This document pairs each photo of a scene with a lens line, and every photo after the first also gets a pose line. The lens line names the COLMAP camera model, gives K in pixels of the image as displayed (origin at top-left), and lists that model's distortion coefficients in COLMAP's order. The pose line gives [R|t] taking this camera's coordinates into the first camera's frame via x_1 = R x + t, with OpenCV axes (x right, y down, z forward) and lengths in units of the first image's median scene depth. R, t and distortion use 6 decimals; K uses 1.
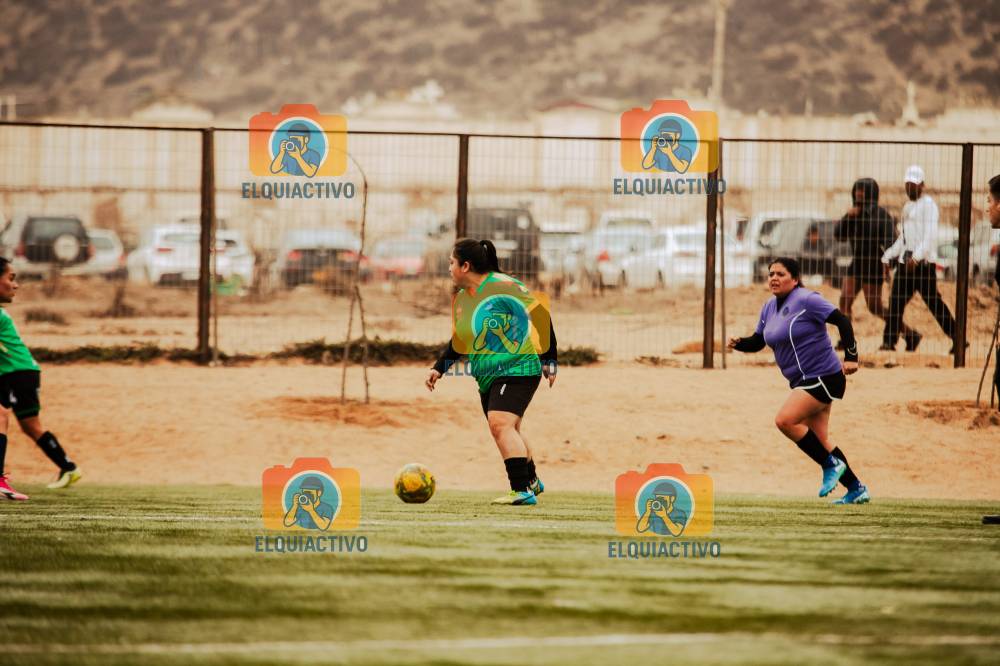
lens RADIAL K [[6222.5, 0, 519.5], [0, 6222.5, 332.6], [0, 0, 1]] dist [1.594295, 36.291405]
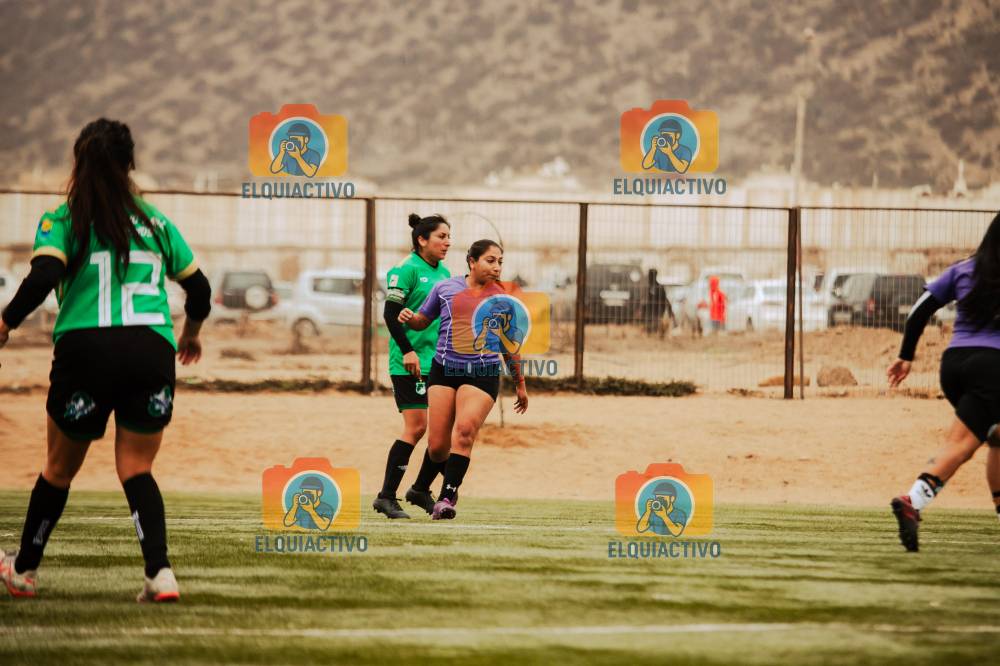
lens RADIAL K [[6222.5, 0, 519.5], [0, 6222.5, 332.6], [0, 0, 1]] dist [1.594295, 36.291405]
pose [[0.999896, 0.002859, 0.014138, -0.038036], [-0.002806, 0.999989, -0.003808, -0.002252], [-0.014149, 0.003767, 0.999893, -0.192536]]
